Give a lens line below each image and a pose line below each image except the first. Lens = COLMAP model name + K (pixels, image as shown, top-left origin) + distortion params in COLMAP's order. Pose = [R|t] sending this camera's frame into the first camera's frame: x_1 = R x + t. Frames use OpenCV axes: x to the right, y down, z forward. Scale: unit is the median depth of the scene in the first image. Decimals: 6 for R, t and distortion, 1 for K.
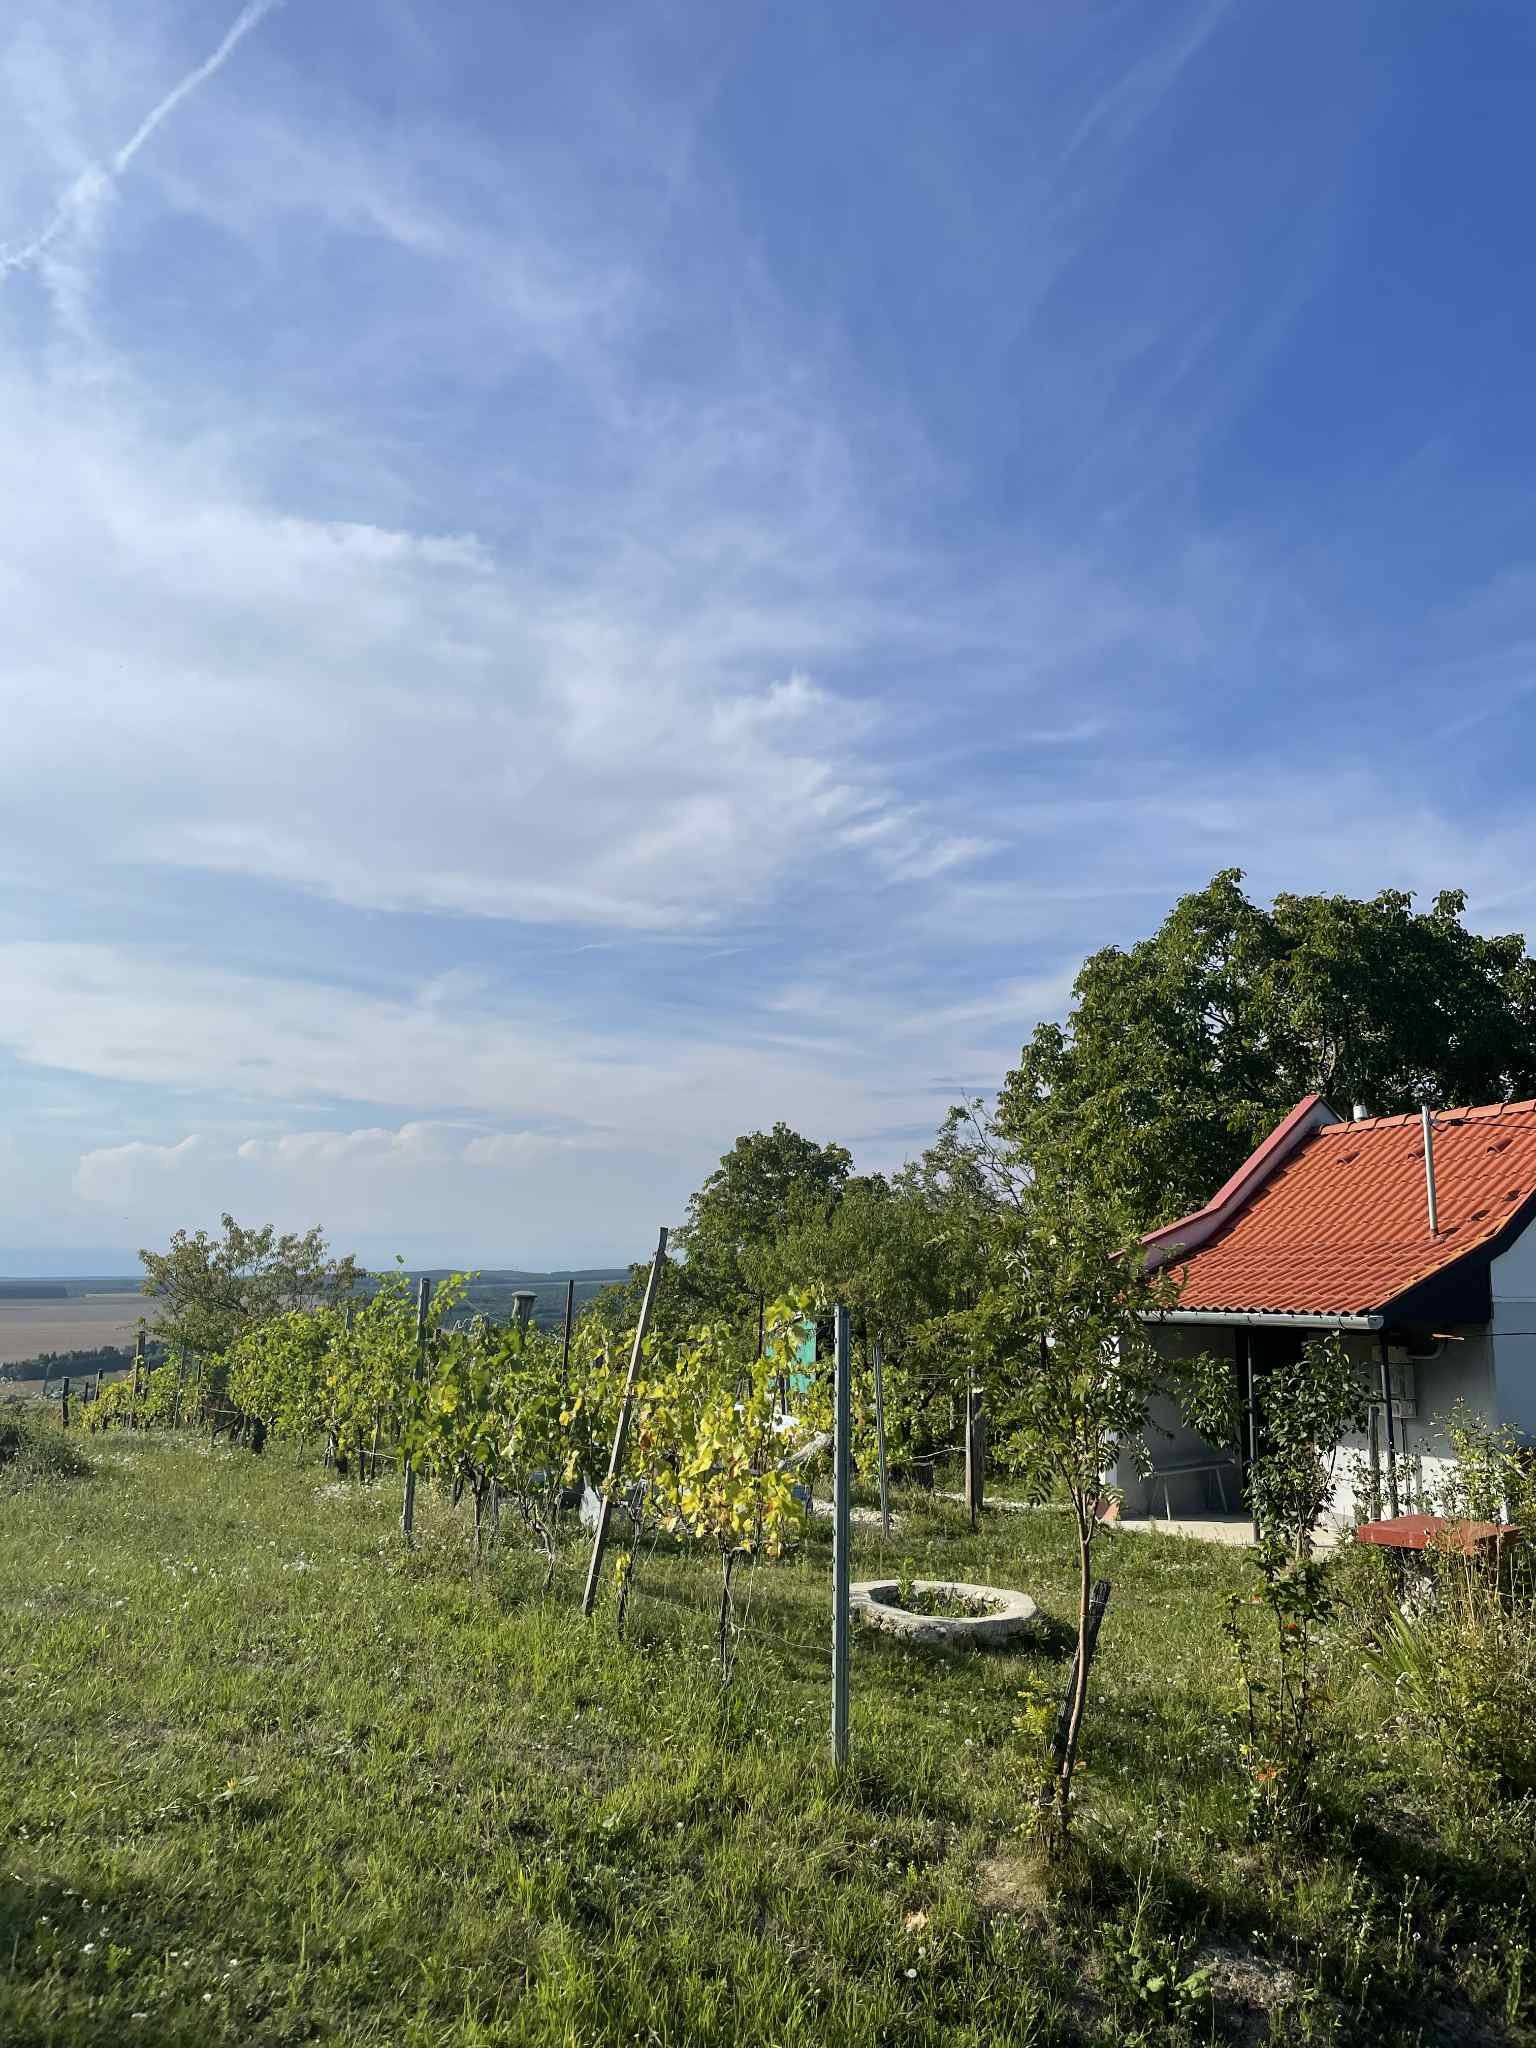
lens RADIAL K [[1606.2, 0, 772.7], [0, 1606.2, 1012.7], [0, 0, 1]] dist [0.137695, -0.177882]
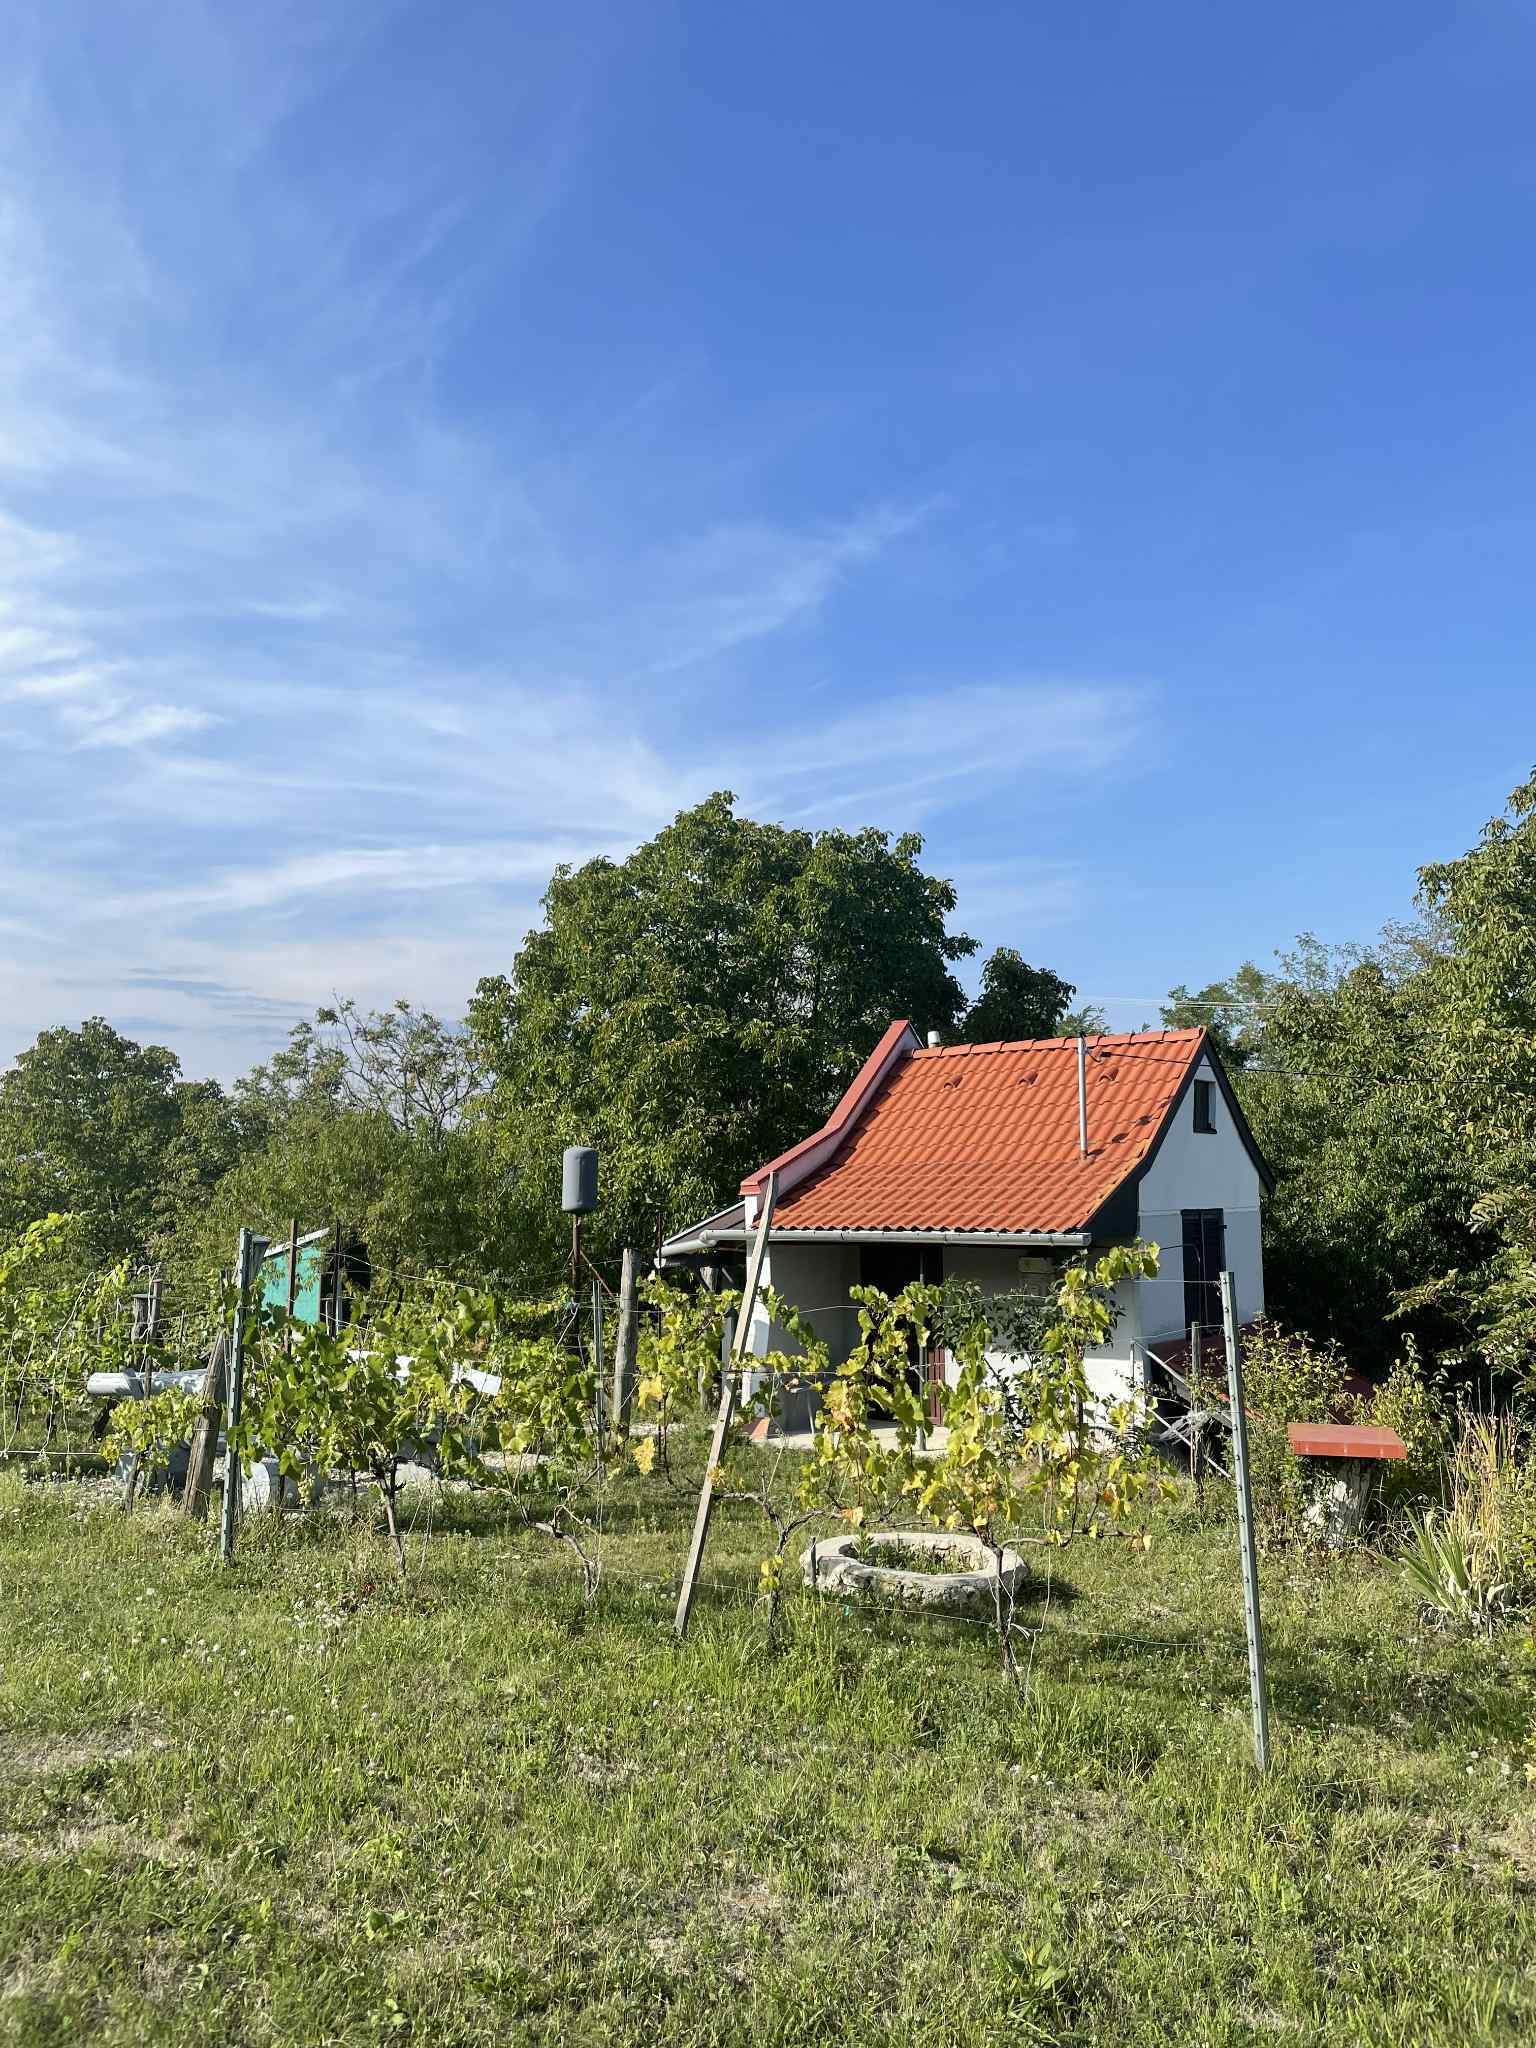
lens RADIAL K [[1615.5, 0, 762.5], [0, 1615.5, 1021.8], [0, 0, 1]] dist [0.138400, -0.130797]
pose [[0.883838, 0.035173, 0.466470, -0.350674], [-0.066324, 0.996518, 0.050525, 0.005875], [-0.463068, -0.075594, 0.883093, 0.171362]]
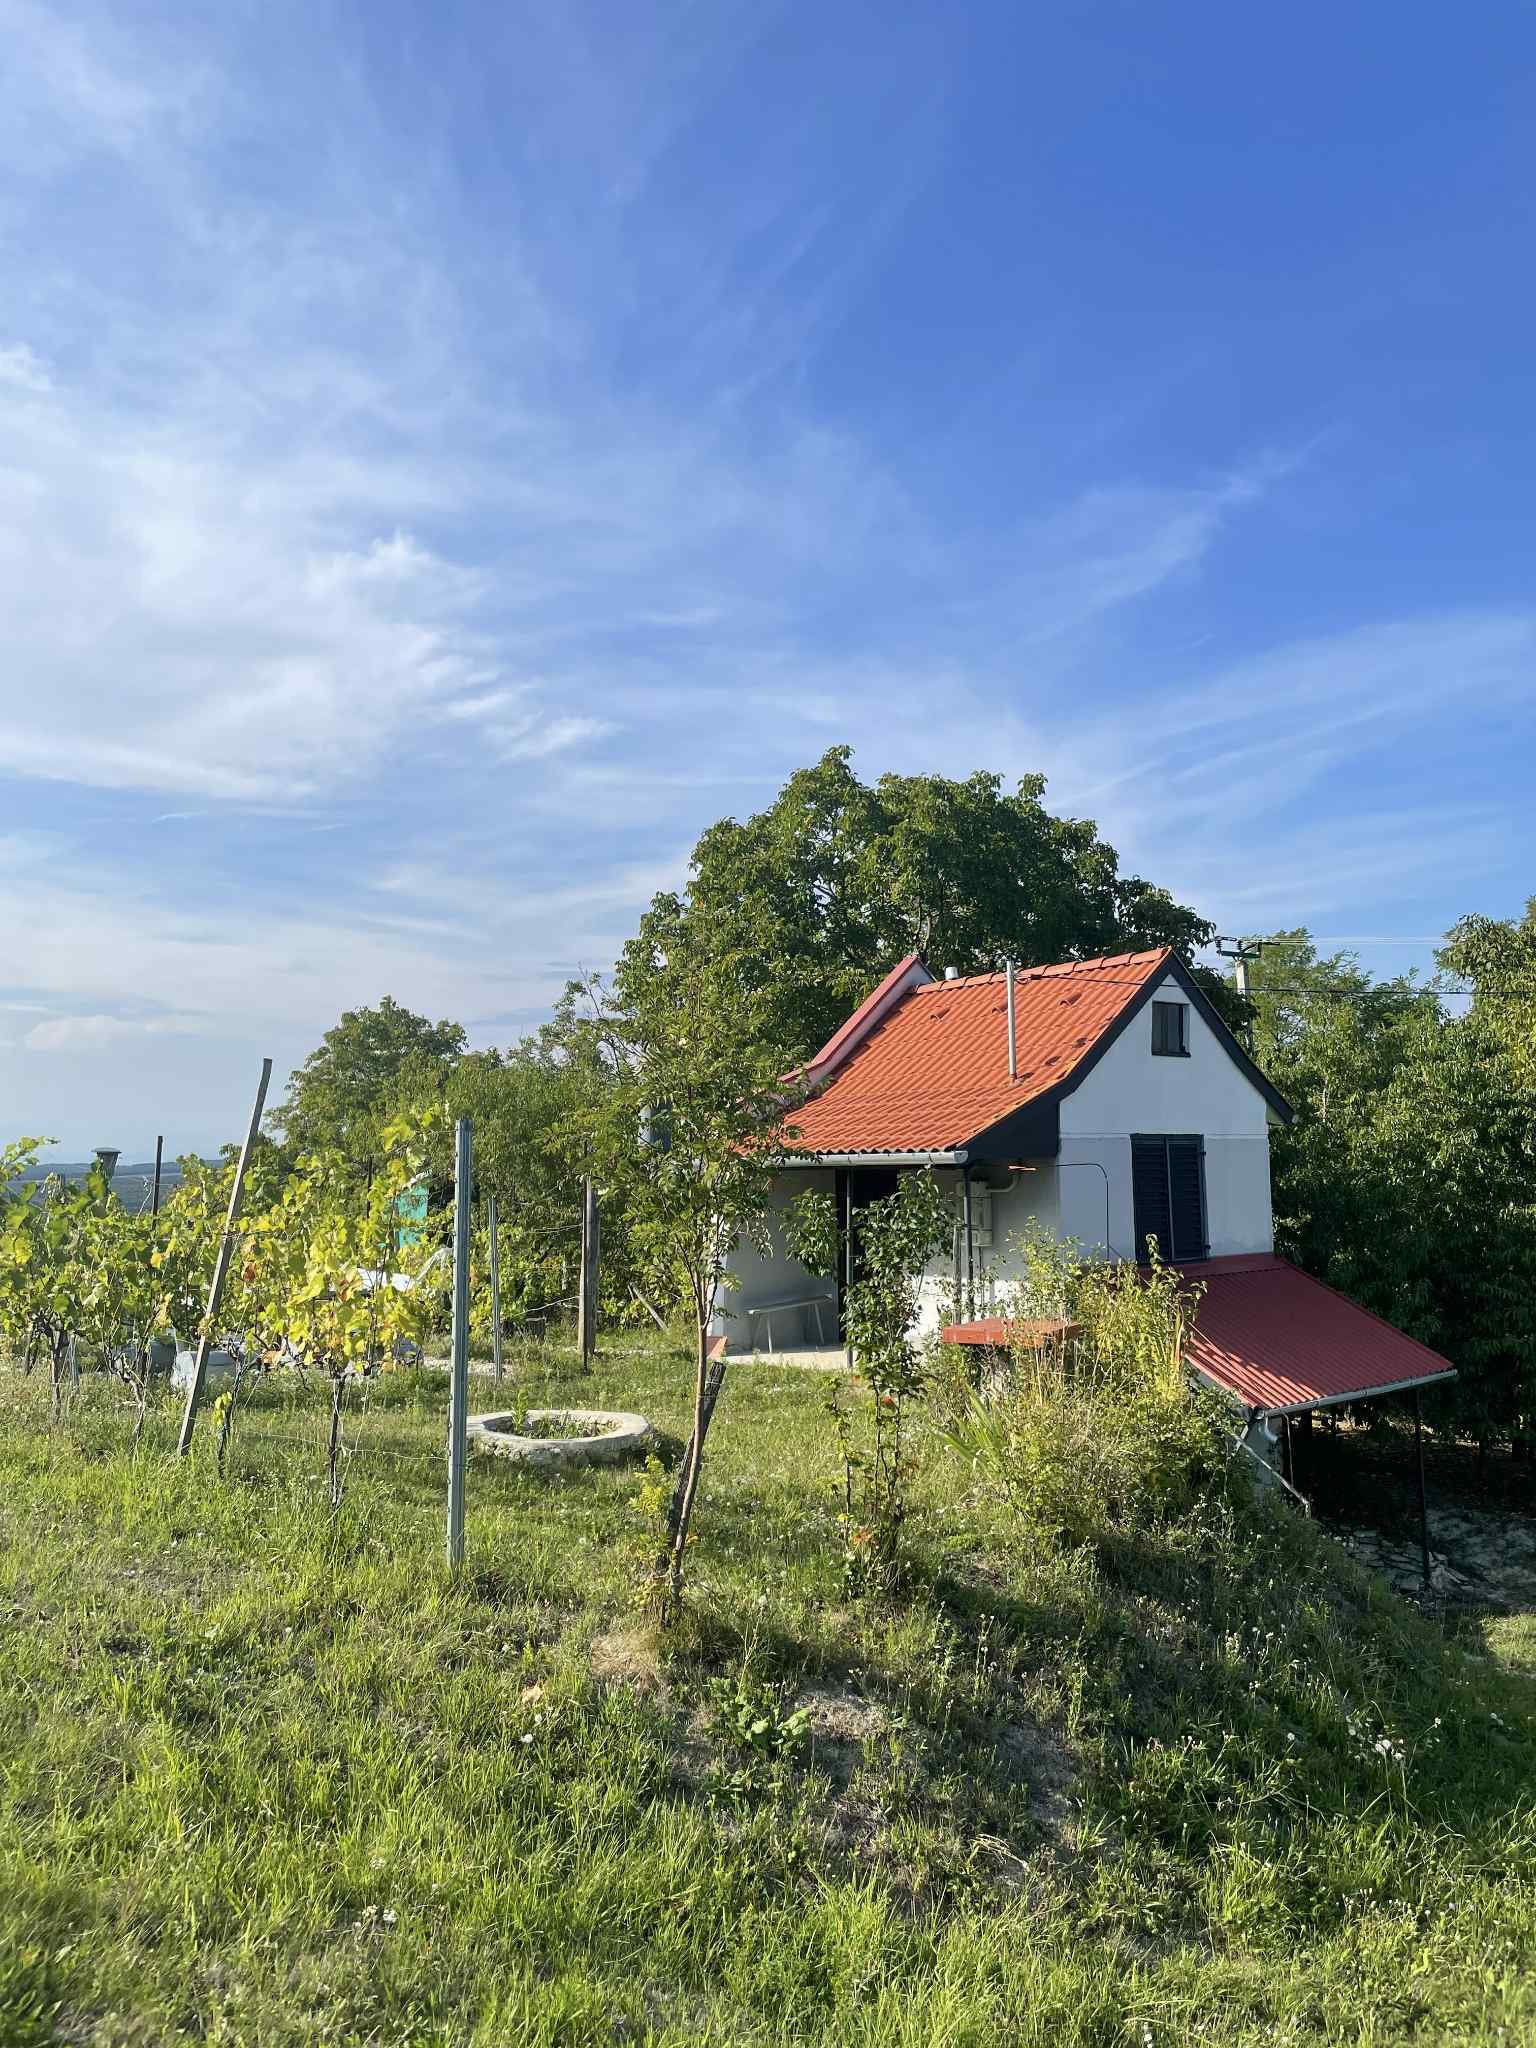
lens RADIAL K [[1606.2, 0, 772.7], [0, 1606.2, 1012.7], [0, 0, 1]] dist [0.137695, -0.177882]
pose [[0.971758, 0.003186, 0.235957, -0.003637], [-0.019903, 0.997453, 0.068497, 0.024689], [-0.235138, -0.071259, 0.969346, 0.005164]]
